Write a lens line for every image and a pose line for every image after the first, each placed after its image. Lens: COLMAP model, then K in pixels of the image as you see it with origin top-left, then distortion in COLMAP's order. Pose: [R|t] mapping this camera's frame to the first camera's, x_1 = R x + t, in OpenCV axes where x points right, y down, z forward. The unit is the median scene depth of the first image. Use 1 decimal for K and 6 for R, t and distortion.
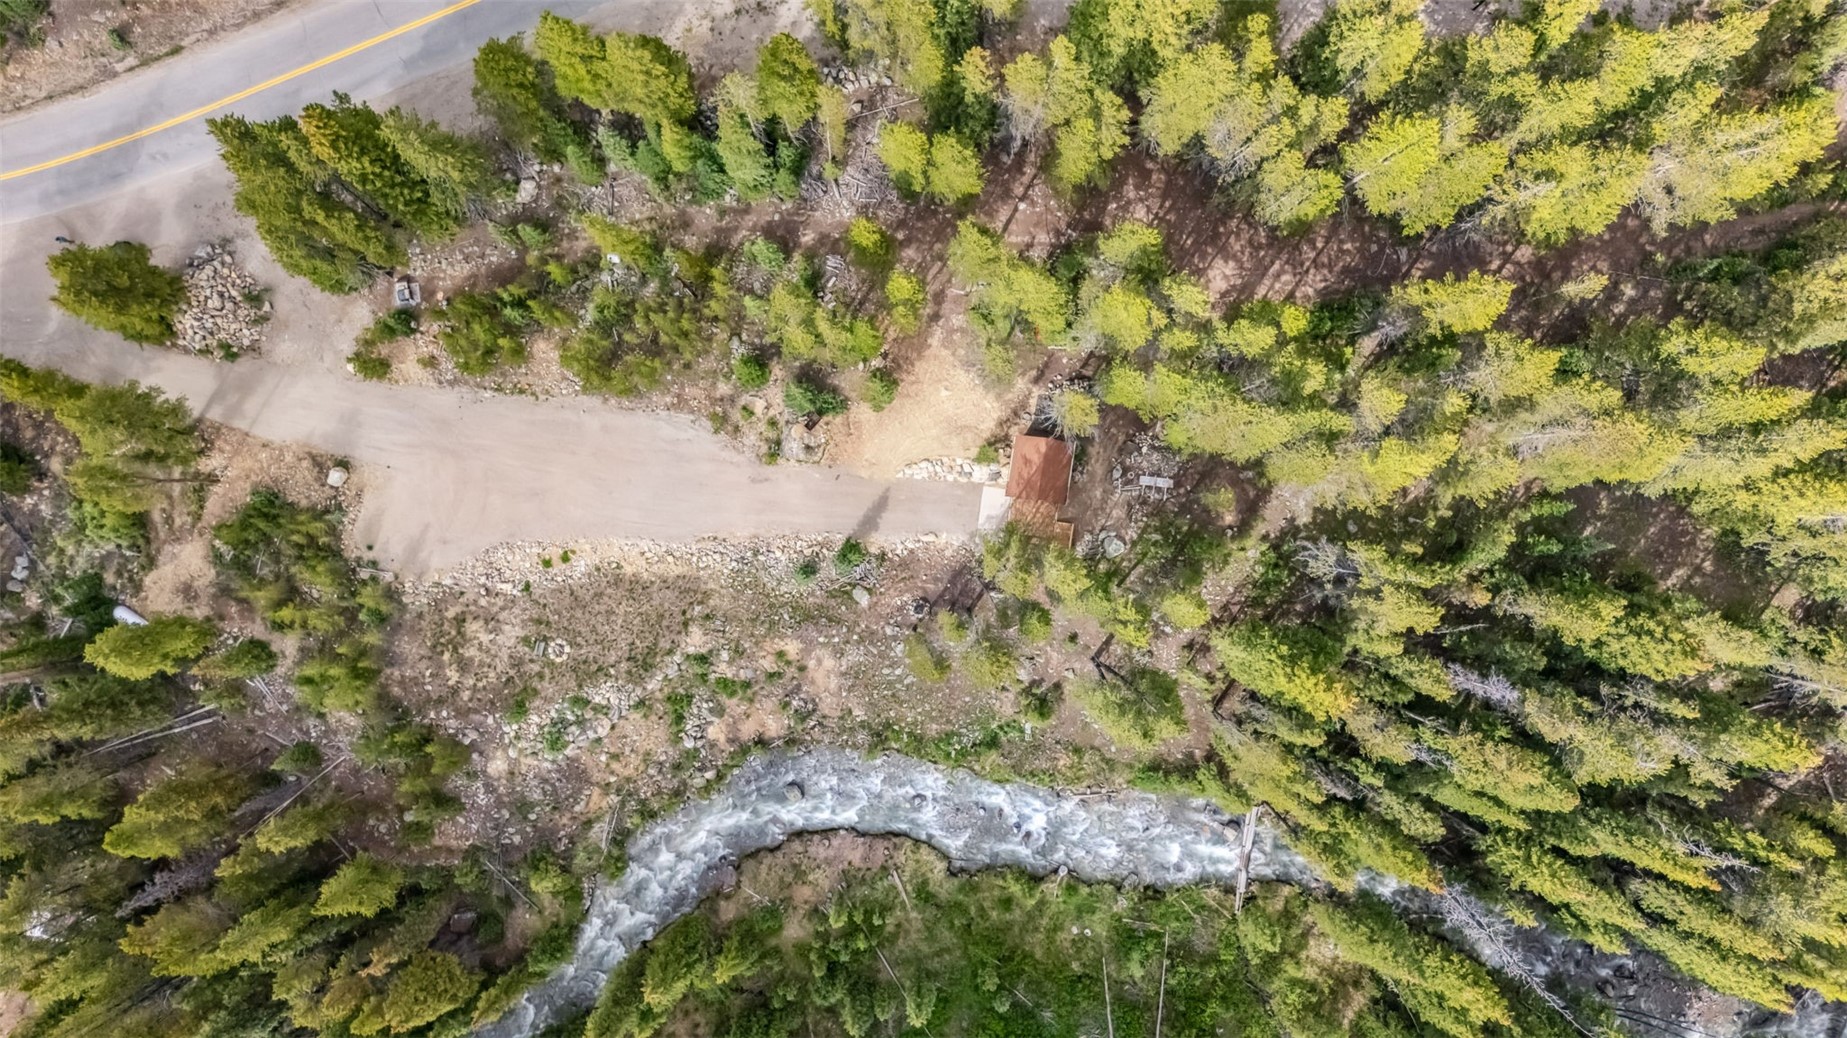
lens RADIAL K [[1370.1, 0, 923.5], [0, 1370.1, 519.0], [0, 0, 1]] dist [0.042119, -0.005511]
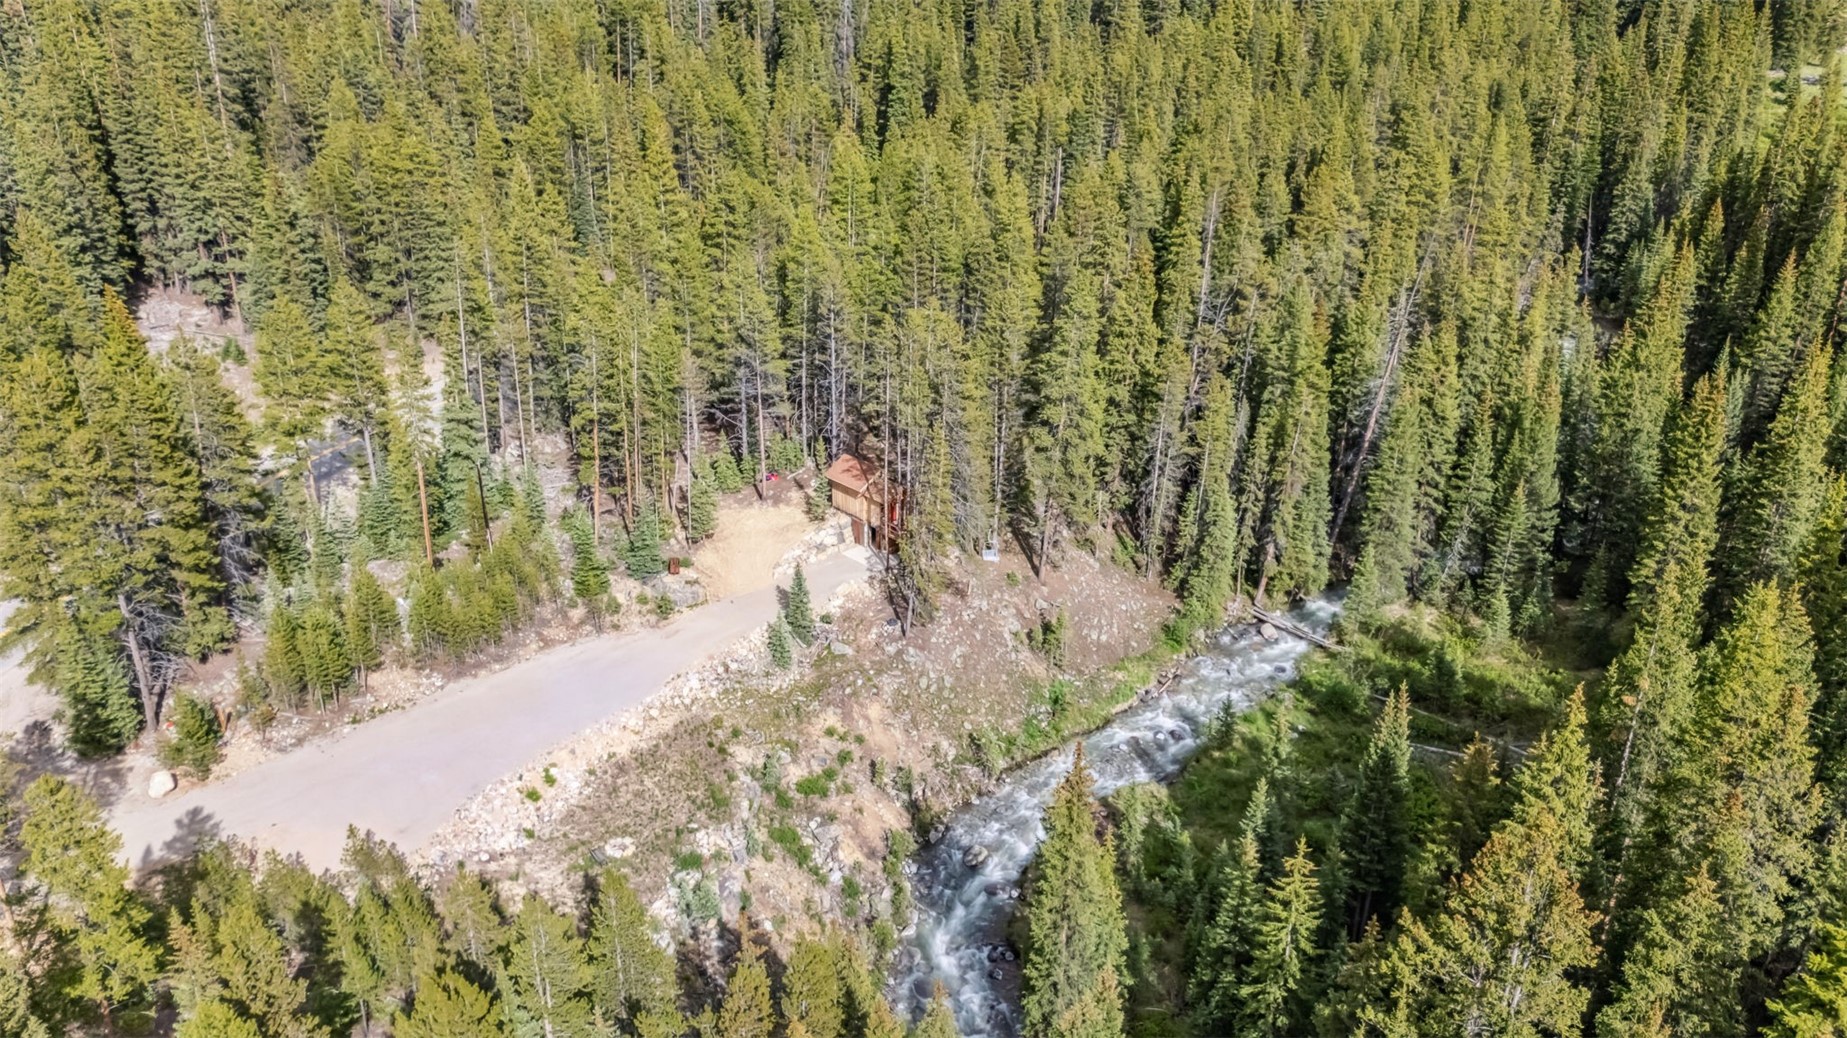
lens RADIAL K [[1370.1, 0, 923.5], [0, 1370.1, 519.0], [0, 0, 1]] dist [0.042119, -0.005511]
pose [[0.631611, -0.268668, 0.727244, -0.644430], [0.775284, 0.220140, -0.592007, 0.612488], [-0.001042, 0.937740, 0.347337, 0.582481]]
